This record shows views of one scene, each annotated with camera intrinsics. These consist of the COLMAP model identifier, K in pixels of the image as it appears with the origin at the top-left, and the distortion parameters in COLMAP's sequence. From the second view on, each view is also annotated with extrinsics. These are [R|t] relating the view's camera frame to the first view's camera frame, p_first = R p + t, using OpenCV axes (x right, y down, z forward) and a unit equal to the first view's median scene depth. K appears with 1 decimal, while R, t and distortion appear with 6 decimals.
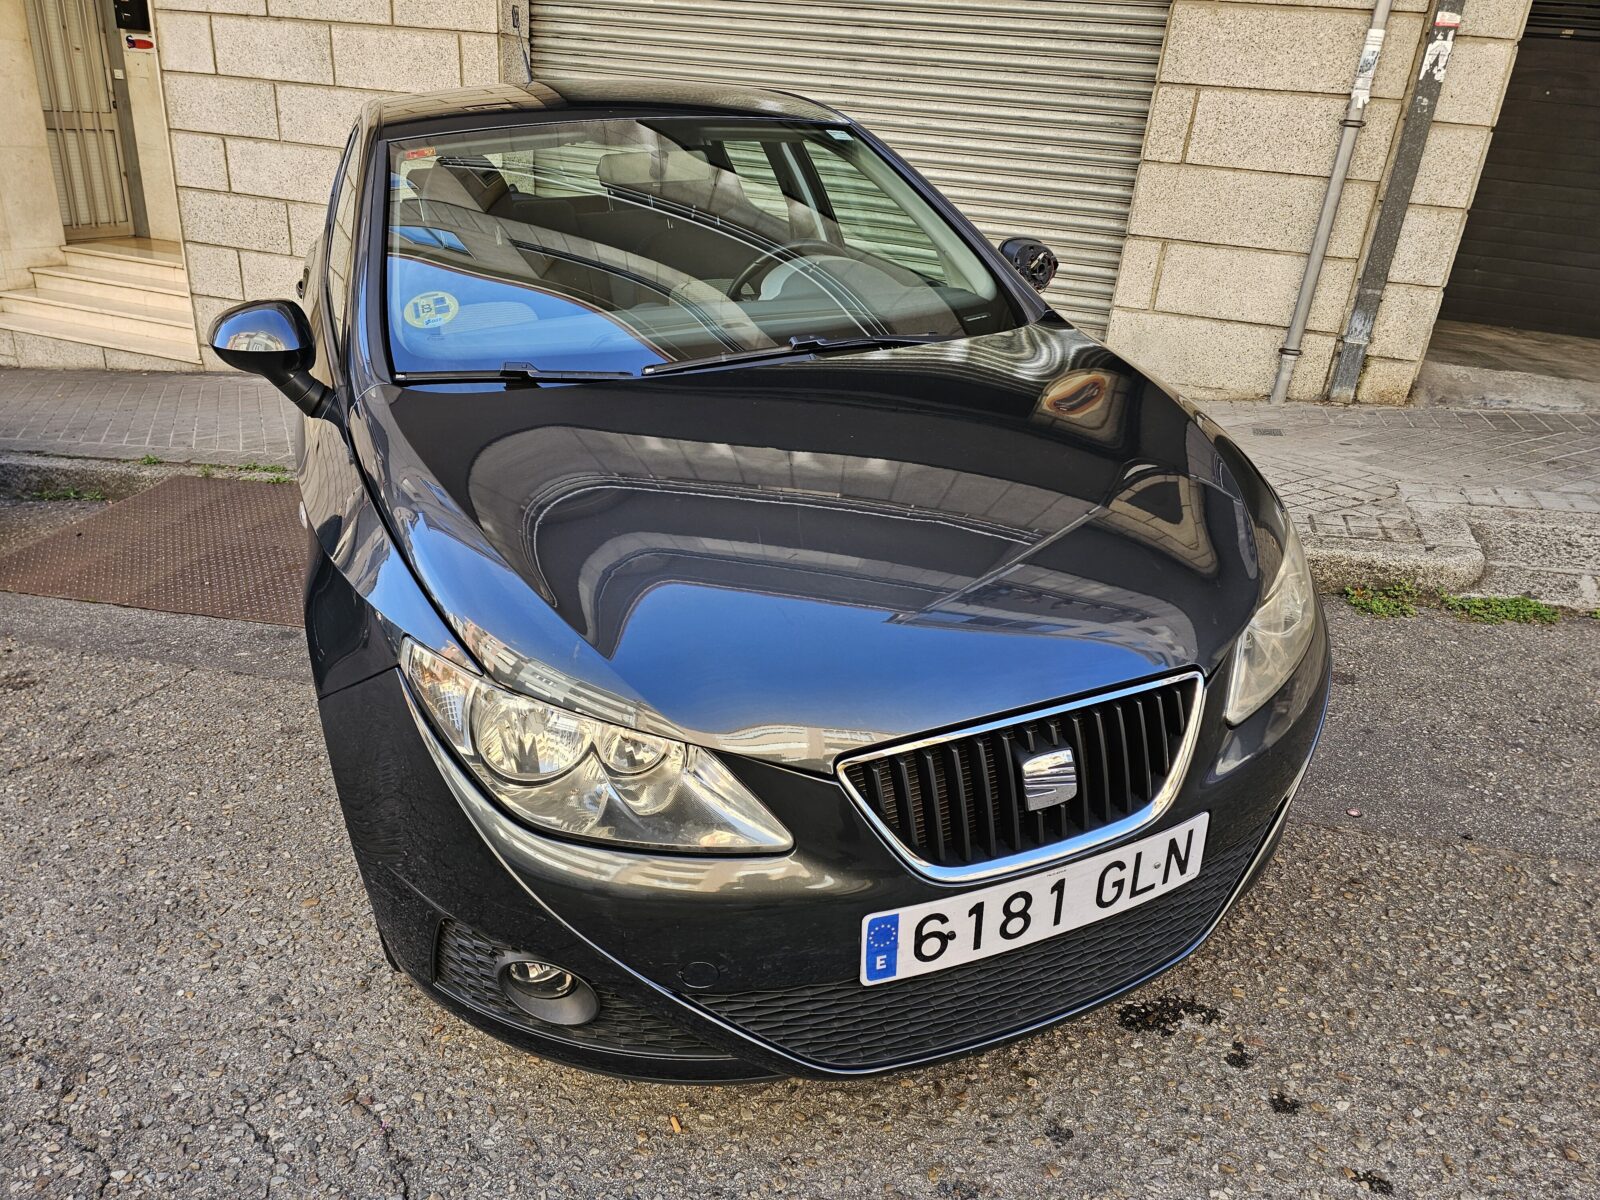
lens RADIAL K [[1077.5, 0, 796.0], [0, 1077.5, 600.8], [0, 0, 1]] dist [0.055363, -0.052016]
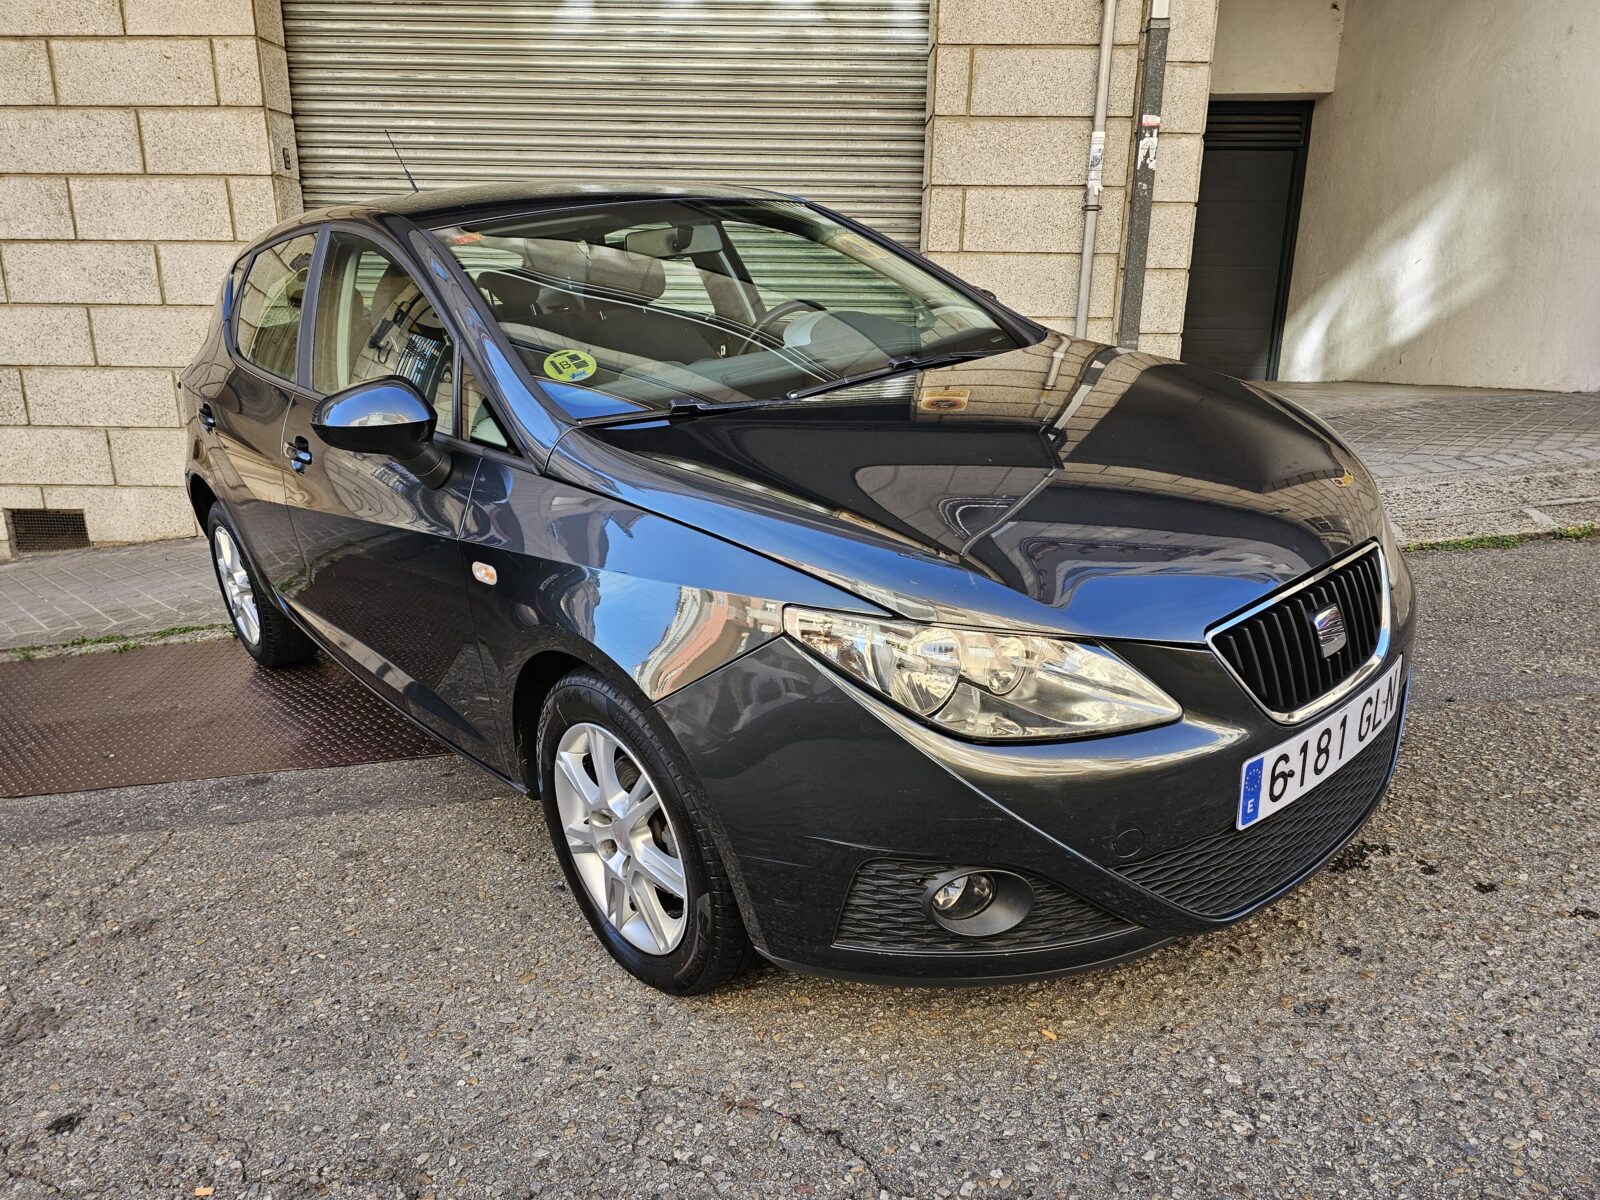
lens RADIAL K [[1077.5, 0, 812.7], [0, 1077.5, 603.2], [0, 0, 1]] dist [0.055363, -0.052016]
pose [[0.947908, -0.155885, 0.277794, -0.185974], [0.186566, 0.978538, -0.087504, 0.037615], [-0.258191, 0.134773, 0.956647, -0.008451]]
